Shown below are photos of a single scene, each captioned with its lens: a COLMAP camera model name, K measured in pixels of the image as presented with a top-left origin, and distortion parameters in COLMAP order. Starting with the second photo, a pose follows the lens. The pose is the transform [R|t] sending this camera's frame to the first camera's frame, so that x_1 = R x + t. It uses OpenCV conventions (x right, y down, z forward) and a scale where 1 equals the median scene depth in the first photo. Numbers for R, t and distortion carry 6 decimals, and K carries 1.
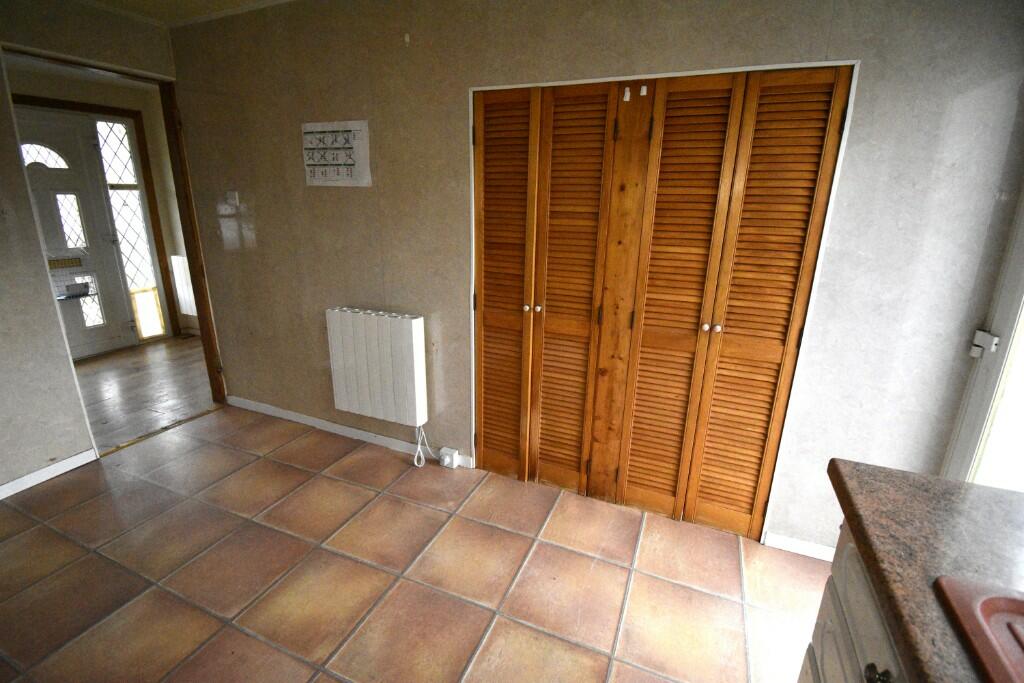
lens RADIAL K [[448.5, 0, 512.0], [0, 448.5, 342.5], [0, 0, 1]] dist [-0.022458, -0.007284]
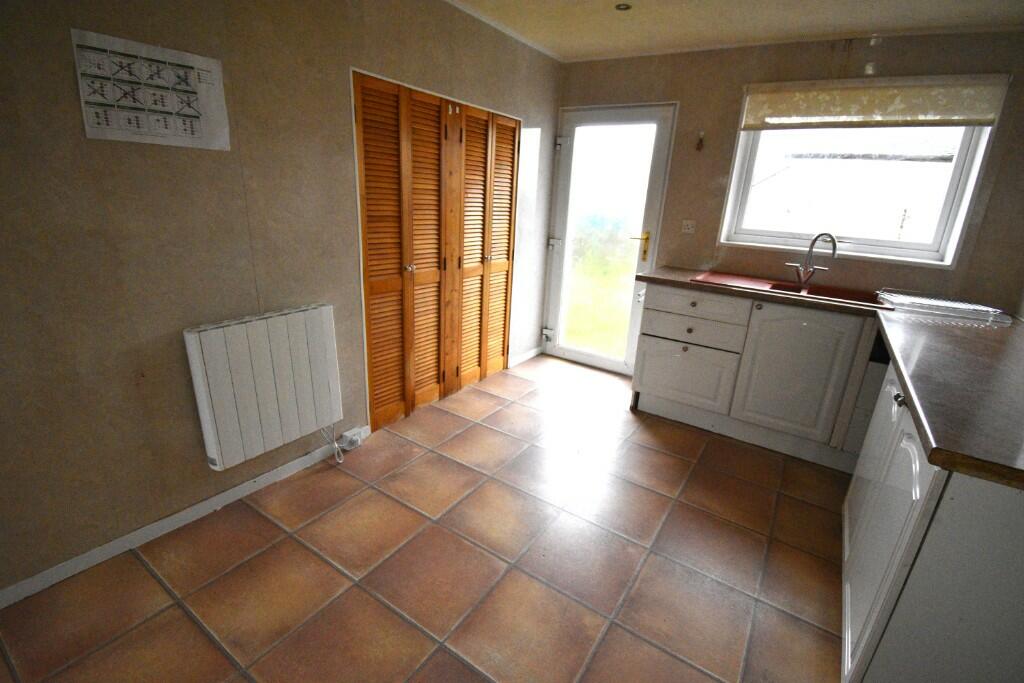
lens RADIAL K [[448.5, 0, 520.2], [0, 448.5, 347.3], [0, 0, 1]] dist [-0.022458, -0.007284]
pose [[0.193556, -0.329030, 0.924270, -1.033764], [0.228929, 0.931226, 0.283565, -0.144025], [-0.954006, 0.156707, 0.255569, 0.402153]]
